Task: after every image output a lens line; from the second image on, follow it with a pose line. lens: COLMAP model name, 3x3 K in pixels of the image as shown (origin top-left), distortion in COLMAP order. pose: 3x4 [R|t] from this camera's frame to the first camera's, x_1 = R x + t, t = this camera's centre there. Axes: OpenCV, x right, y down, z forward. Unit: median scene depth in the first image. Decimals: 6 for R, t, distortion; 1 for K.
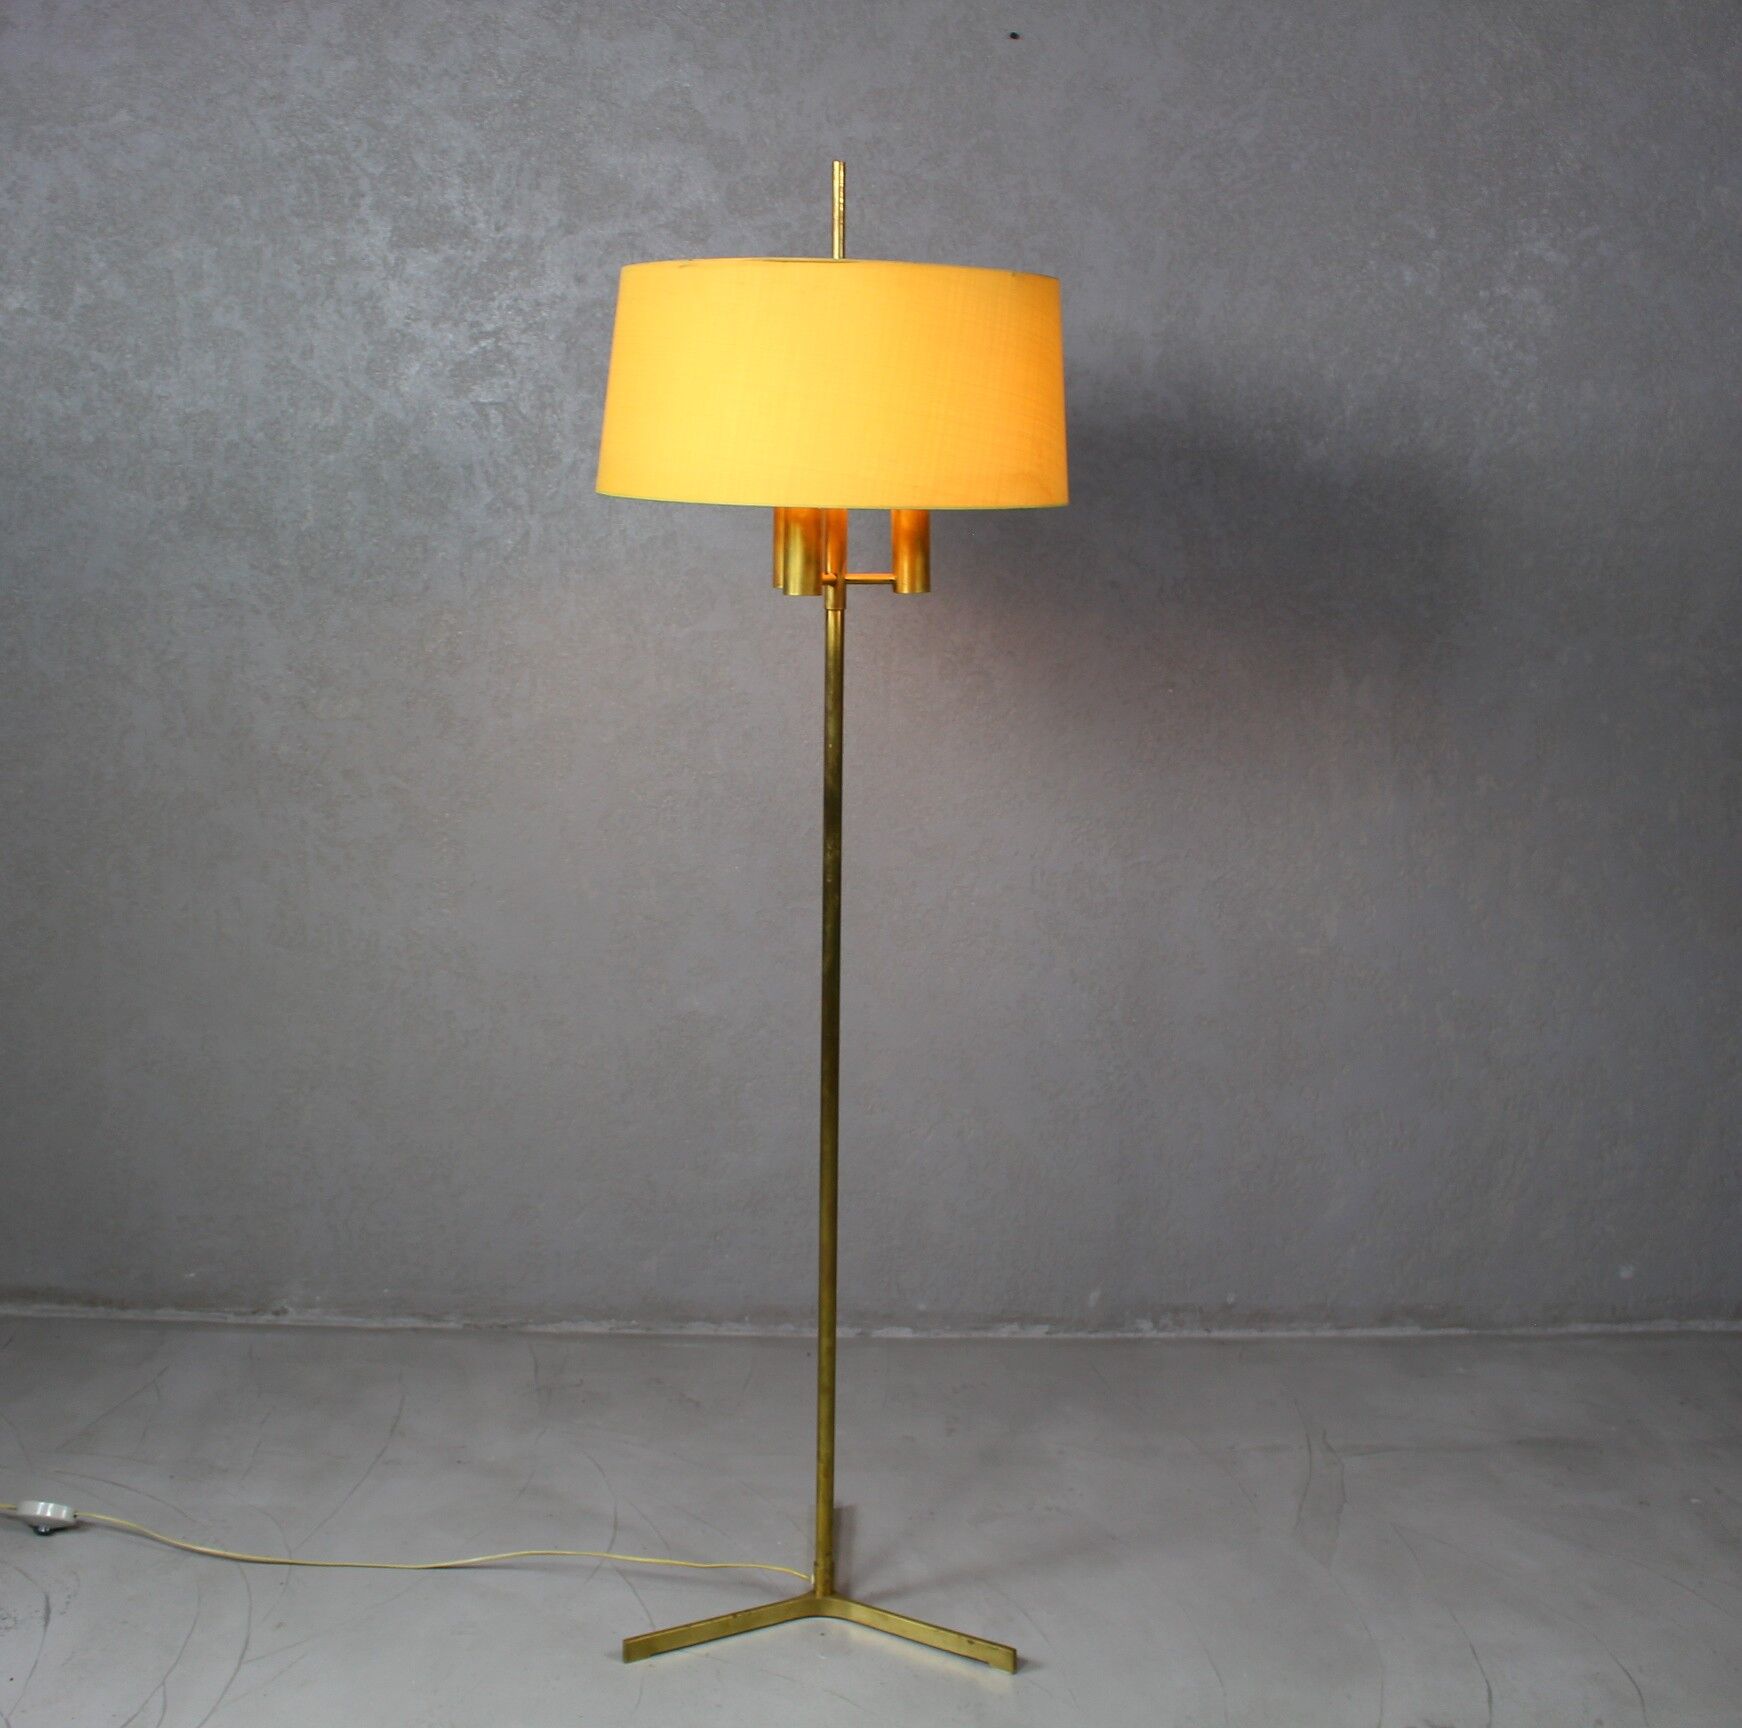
lens RADIAL K [[2201.0, 0, 852.1], [0, 2201.0, 867.9], [0, 0, 1]] dist [-0.121457, 0.000000]
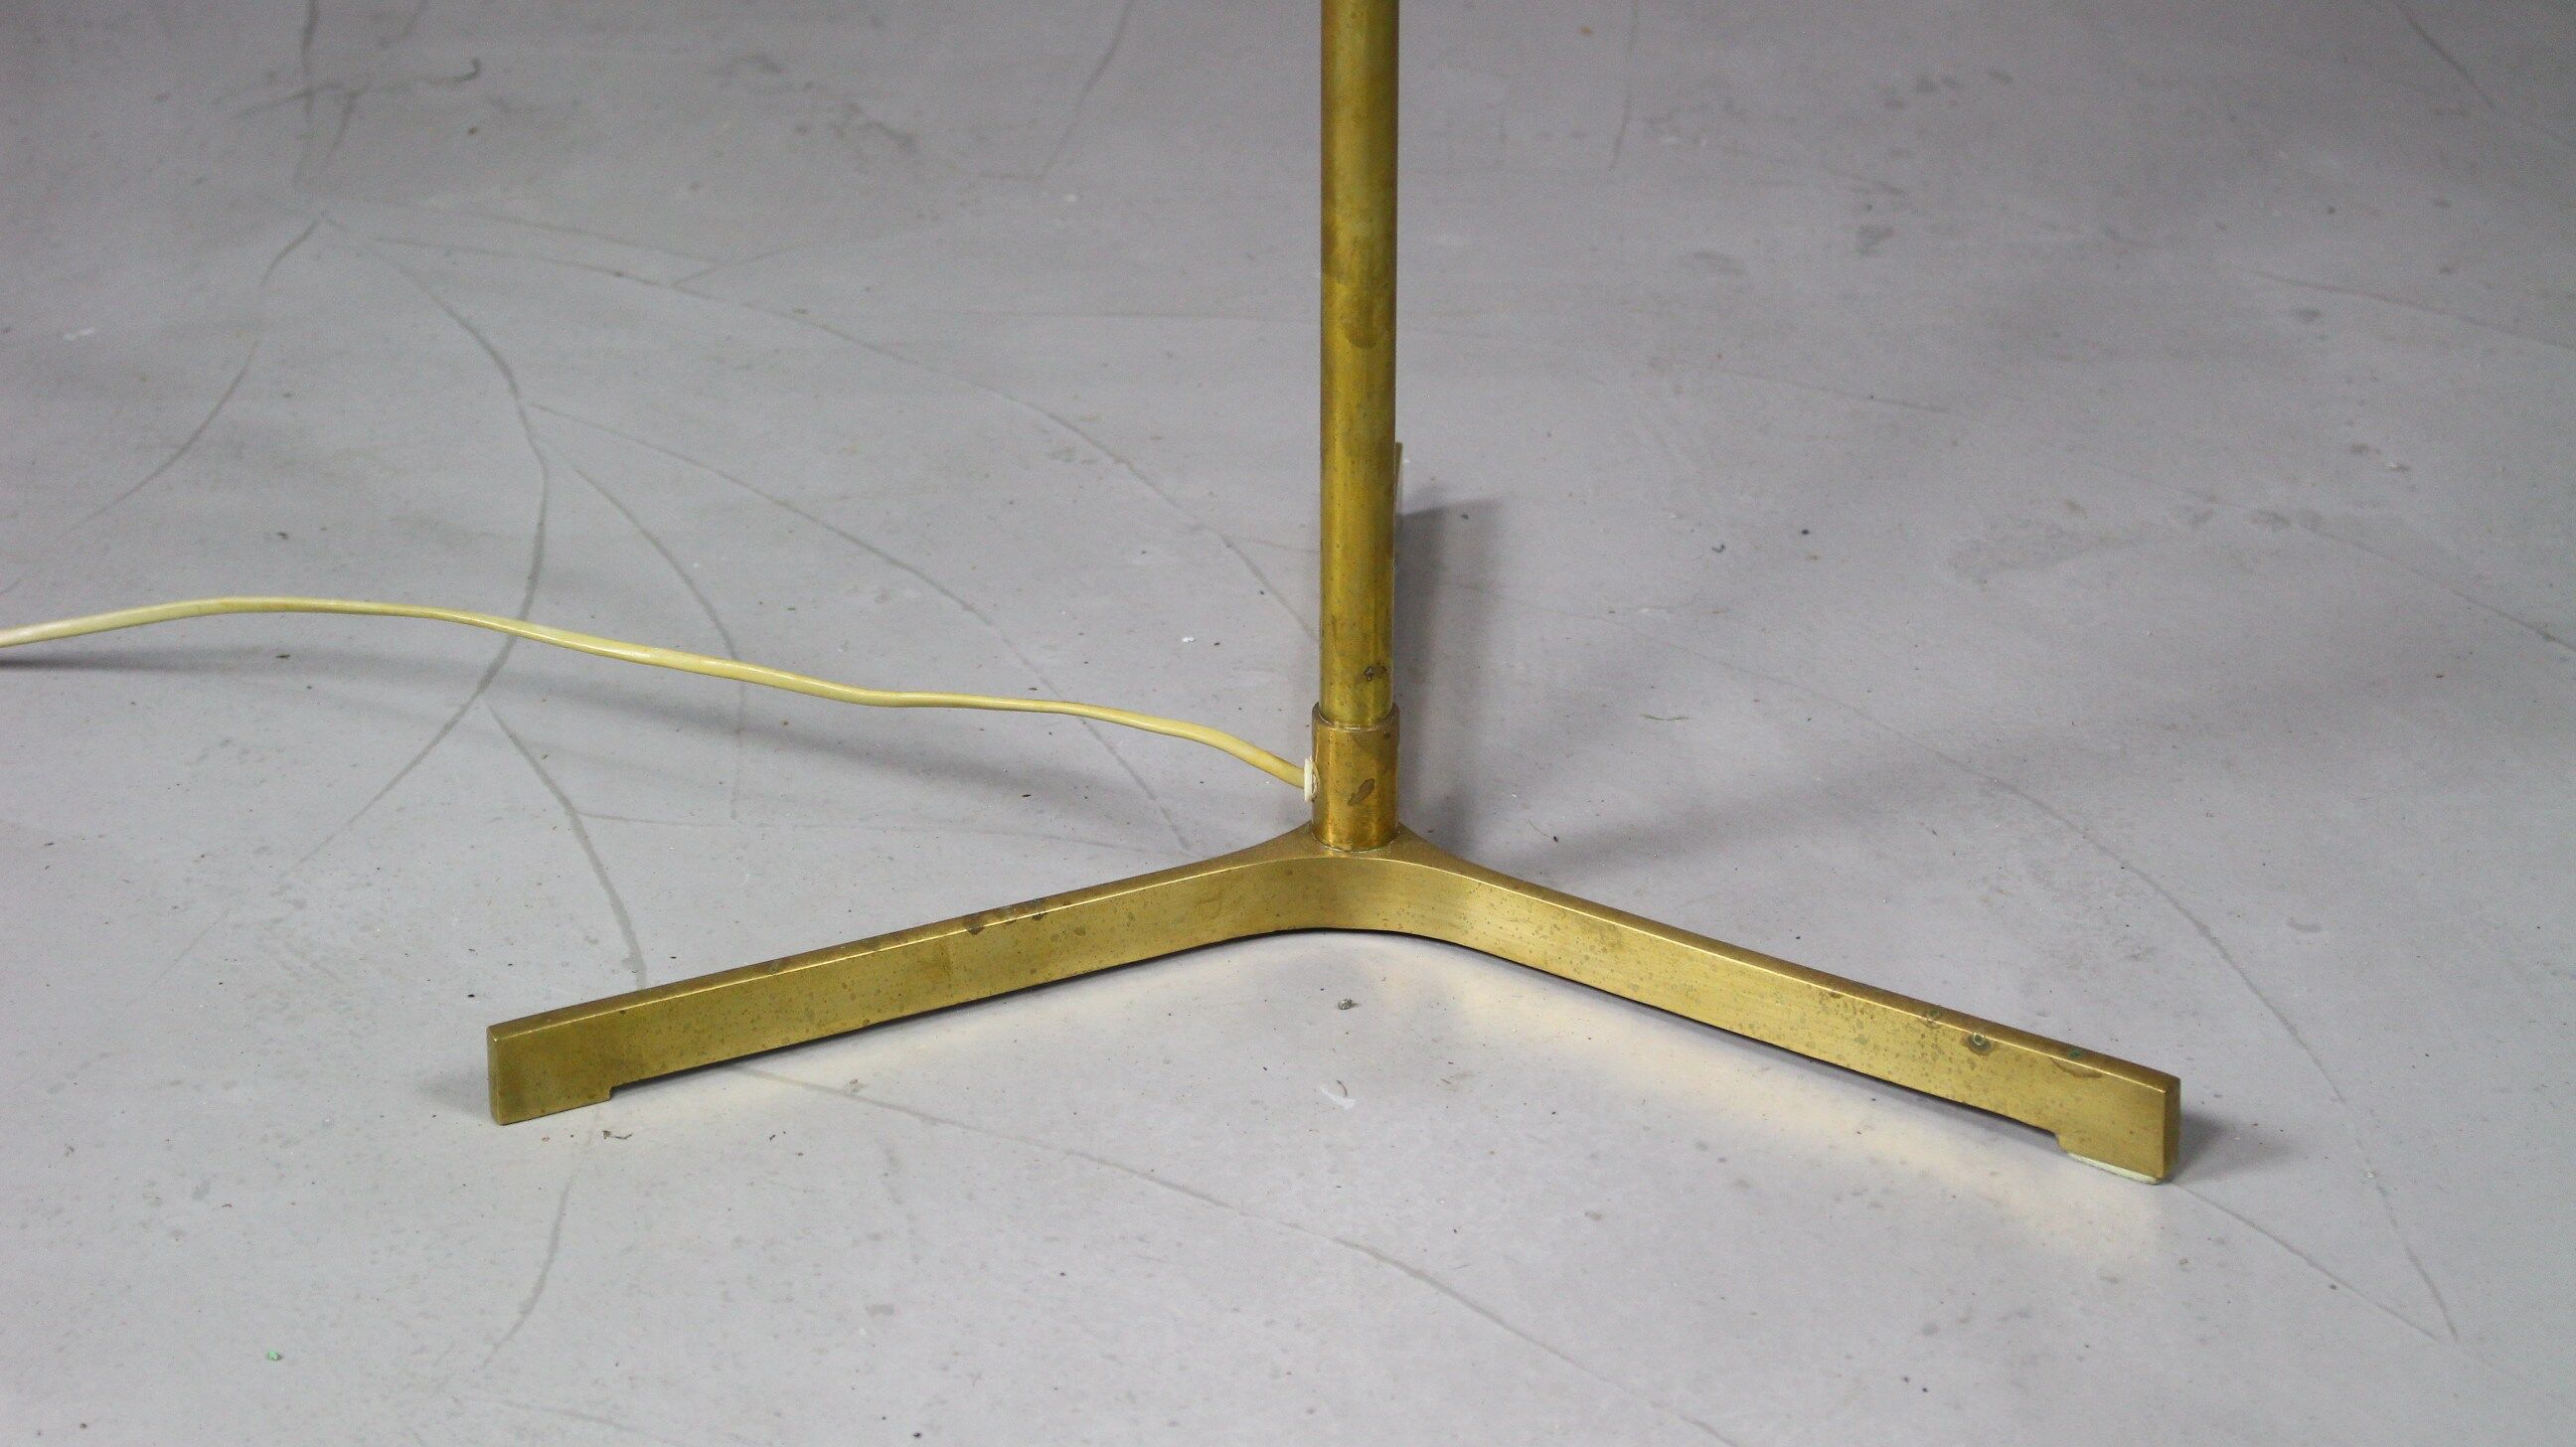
lens RADIAL K [[5879.4, 0, 1288.9], [0, 5879.4, 722.7], [0, 0, 1]] dist [0.047602, 0.000000]
pose [[0.999127, 0.006932, -0.041209, 0.006237], [0.005492, 0.955807, 0.293944, 0.134202], [0.041426, -0.293914, 0.954934, 0.392065]]
